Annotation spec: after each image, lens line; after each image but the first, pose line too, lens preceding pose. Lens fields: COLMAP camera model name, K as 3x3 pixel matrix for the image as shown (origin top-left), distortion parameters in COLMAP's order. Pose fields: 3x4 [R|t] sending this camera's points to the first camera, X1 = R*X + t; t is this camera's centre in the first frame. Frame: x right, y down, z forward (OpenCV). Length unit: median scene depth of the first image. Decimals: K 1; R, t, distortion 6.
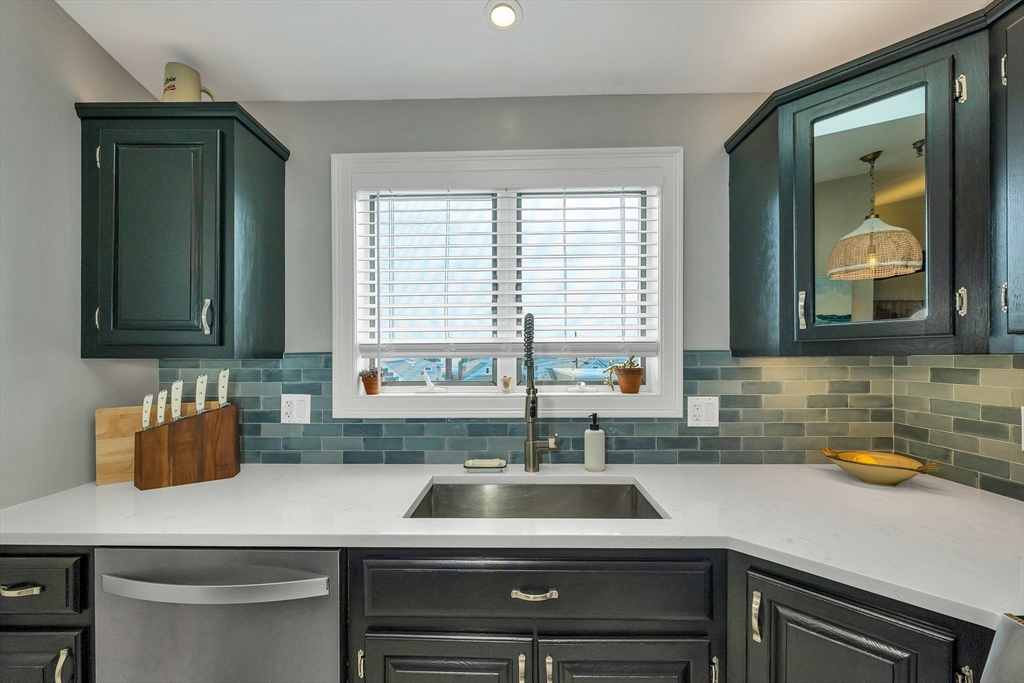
lens RADIAL K [[420.1, 0, 519.2], [0, 420.1, 360.4], [0, 0, 1]] dist [0.003227, 0.000087]
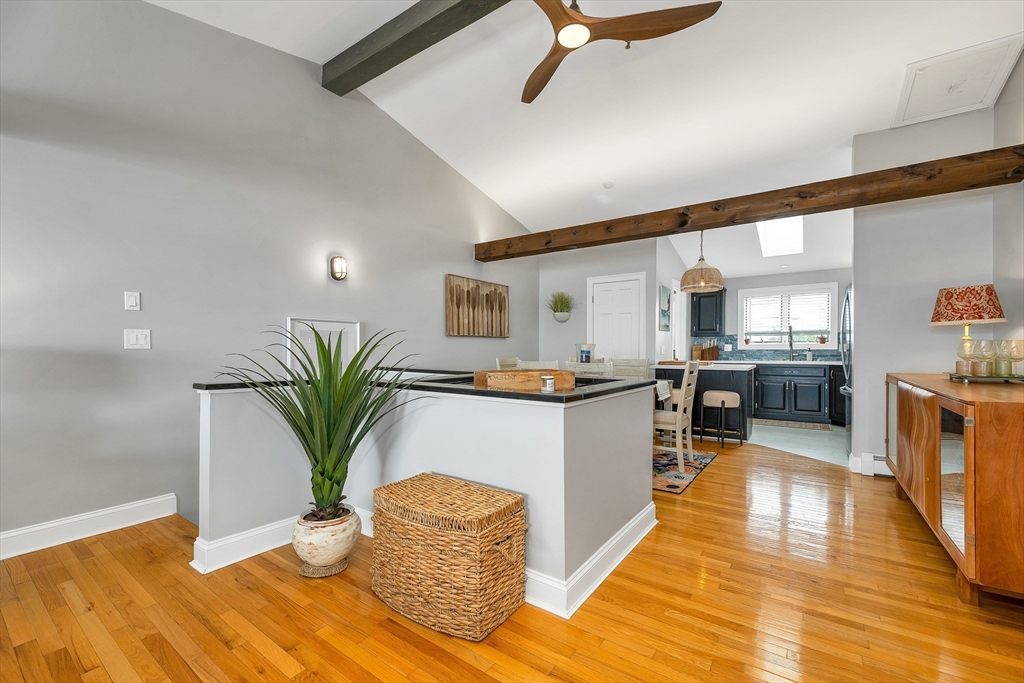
lens RADIAL K [[420.1, 0, 519.7], [0, 420.1, 355.3], [0, 0, 1]] dist [0.003227, 0.000087]
pose [[0.826656, 0.011822, -0.562584, 0.146013], [-0.001456, 0.999821, 0.018870, 0.118045], [0.562706, -0.014780, 0.826525, -3.934548]]
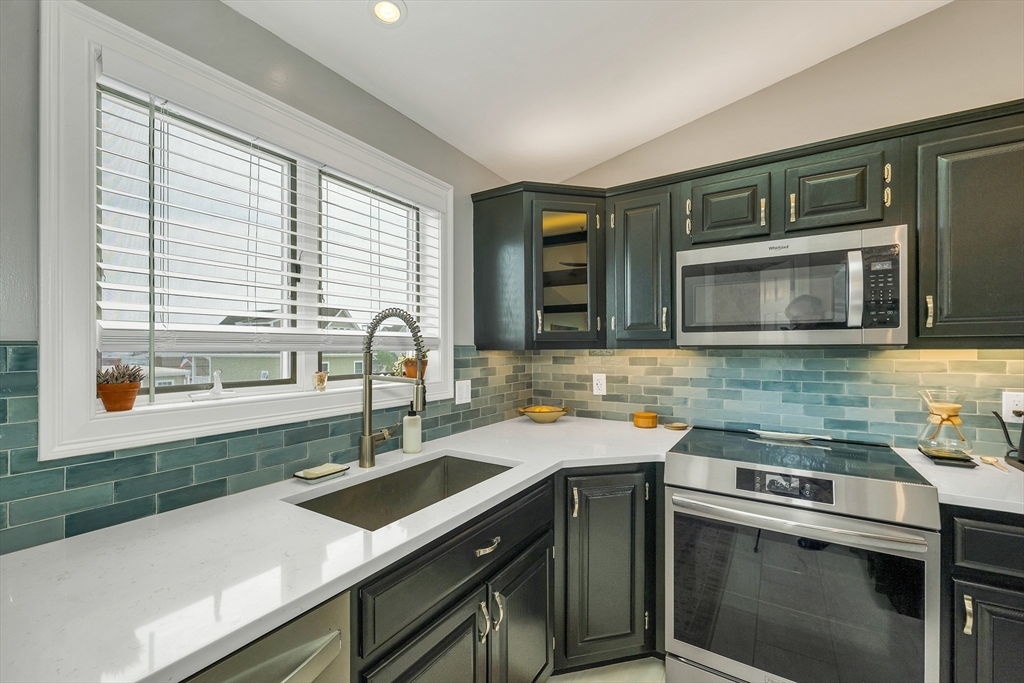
lens RADIAL K [[420.1, 0, 516.4], [0, 420.1, 351.9], [0, 0, 1]] dist [0.003227, 0.000087]
pose [[0.510379, -0.002407, 0.859946, -0.608158], [0.007596, 0.999970, -0.001709, 0.000328], [-0.859916, 0.007405, 0.510381, 0.185803]]
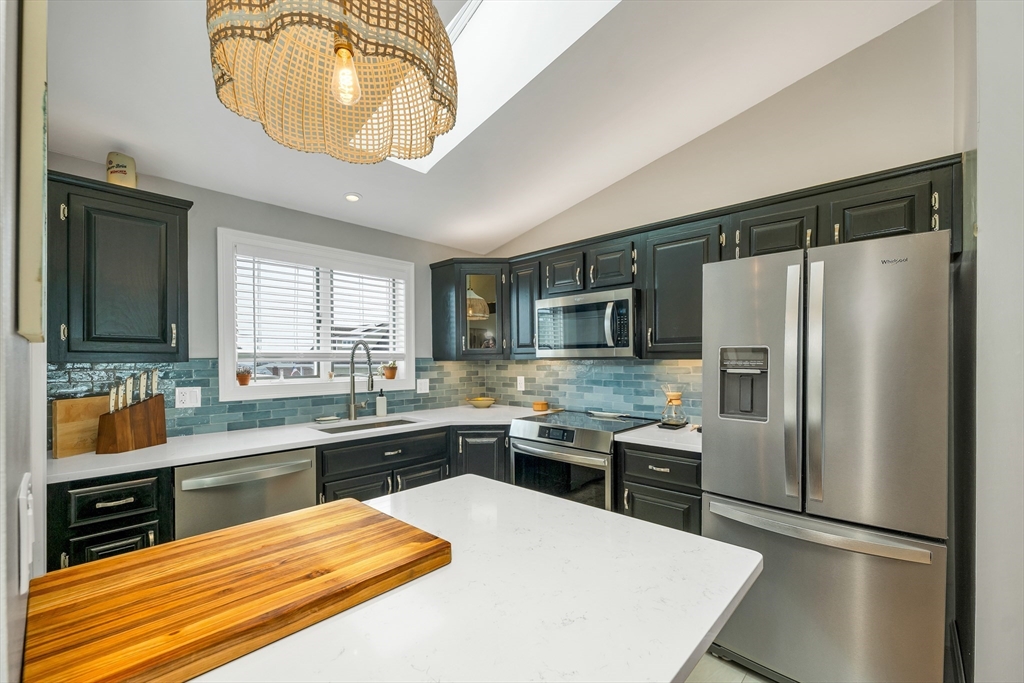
lens RADIAL K [[420.1, 0, 509.4], [0, 420.1, 369.5], [0, 0, 1]] dist [0.003227, 0.000087]
pose [[0.672319, -0.016282, 0.740082, -0.871226], [0.009797, 0.999866, 0.013098, 0.012089], [-0.740197, -0.001556, 0.672389, -0.794625]]
